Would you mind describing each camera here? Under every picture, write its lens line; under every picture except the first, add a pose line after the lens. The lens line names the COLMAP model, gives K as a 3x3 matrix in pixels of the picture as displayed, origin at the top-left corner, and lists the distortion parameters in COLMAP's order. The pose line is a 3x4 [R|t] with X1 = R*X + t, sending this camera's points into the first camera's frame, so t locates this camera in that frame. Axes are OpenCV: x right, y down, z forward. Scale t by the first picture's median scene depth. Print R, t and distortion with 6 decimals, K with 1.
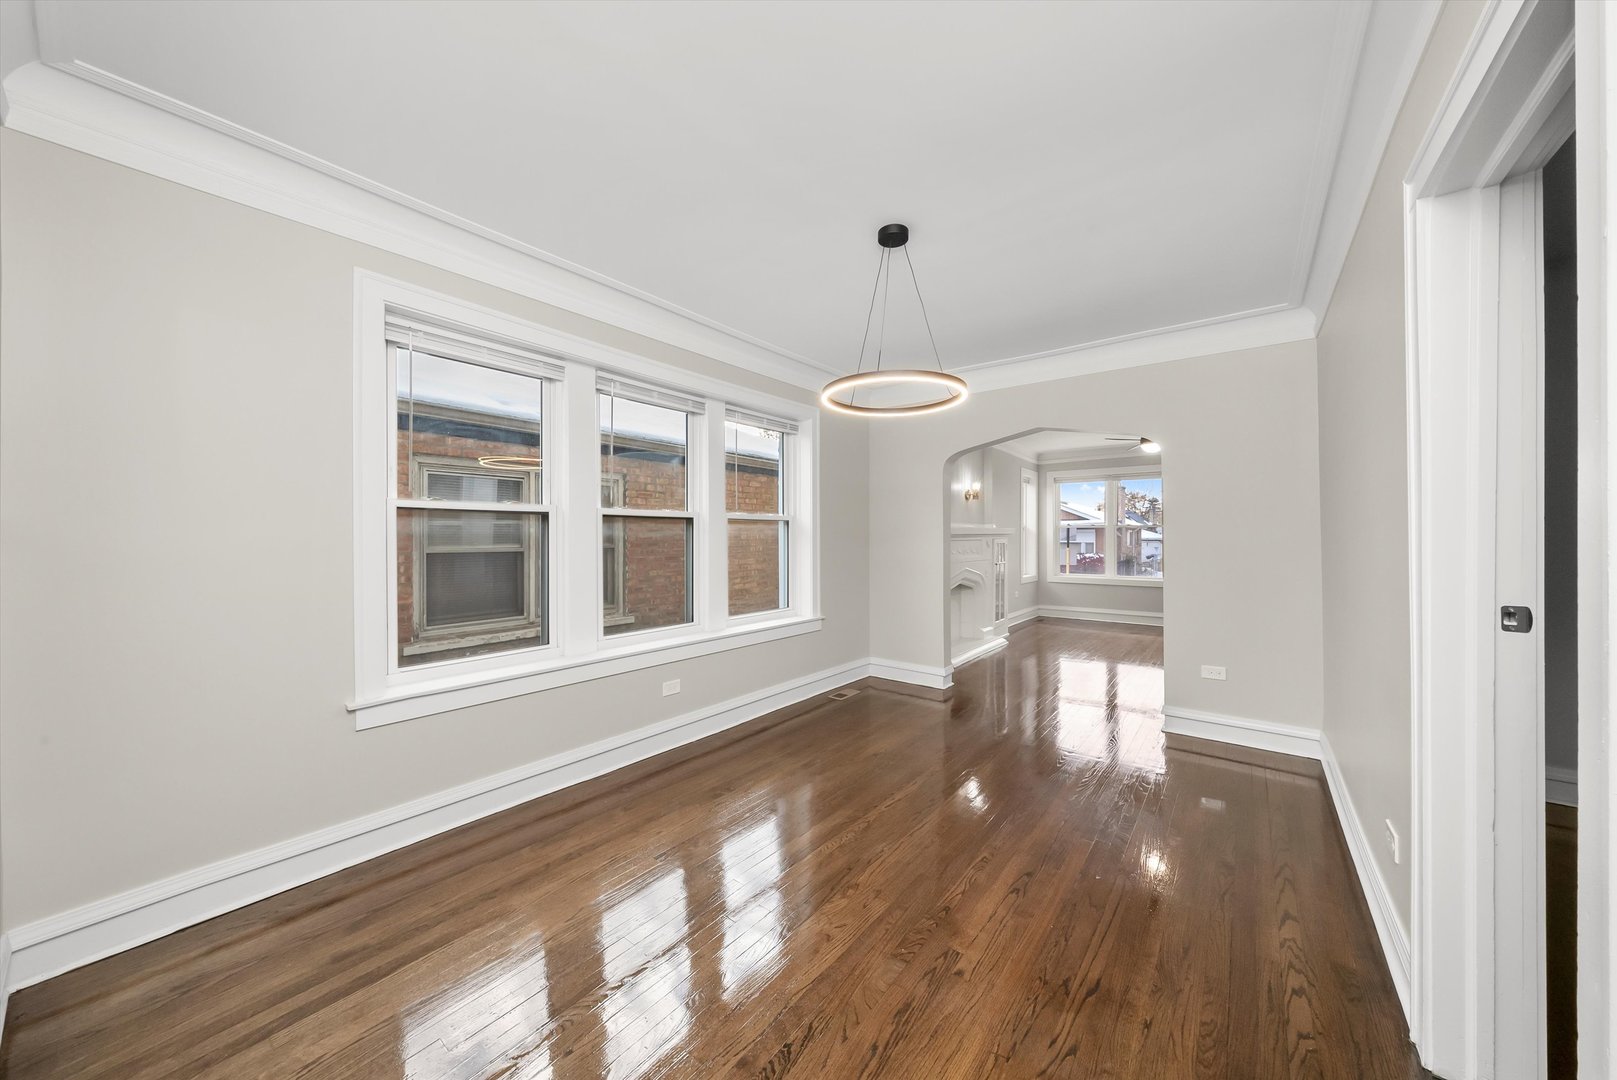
lens RADIAL K [[568.0, 0, 808.4], [0, 568.0, 537.2], [0, 0, 1]] dist [0.001883, -0.000126]
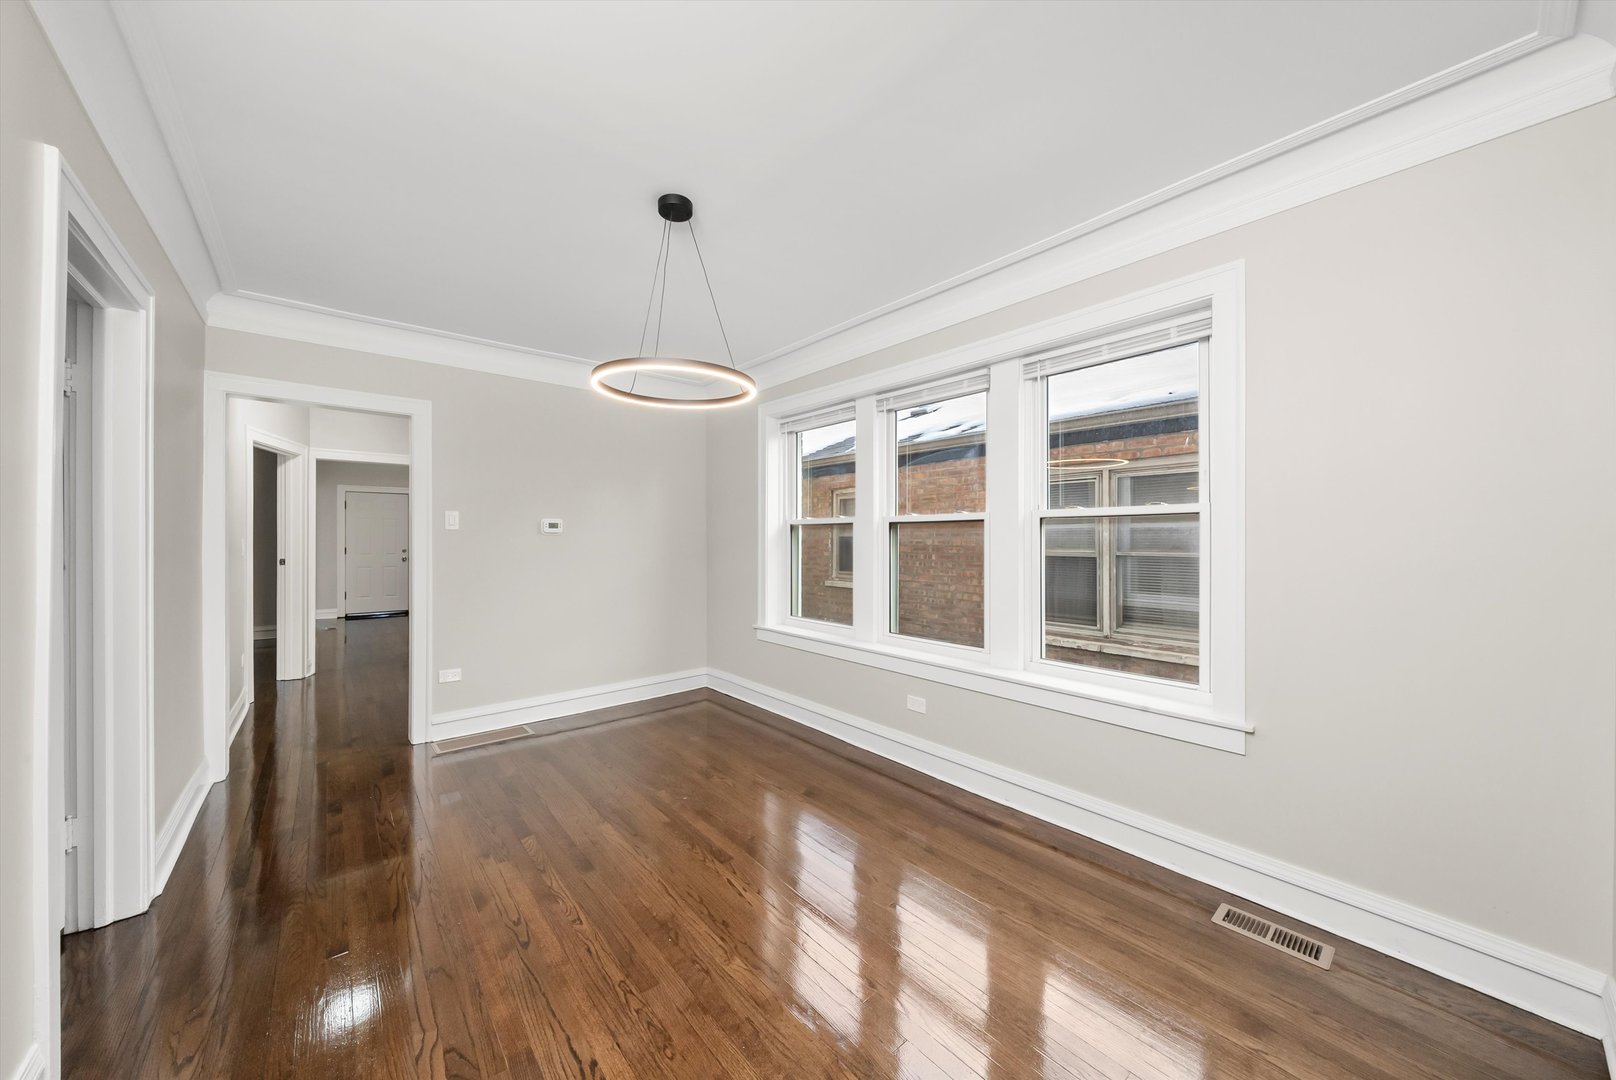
lens RADIAL K [[567.6, 0, 792.5], [0, 567.6, 545.5], [0, 0, 1]] dist [0.001883, -0.000126]
pose [[-0.232298, 0.010654, -0.972586, 0.704062], [-0.001444, 0.999935, 0.011298, -0.006307], [0.972644, 0.004029, -0.232268, 1.001865]]
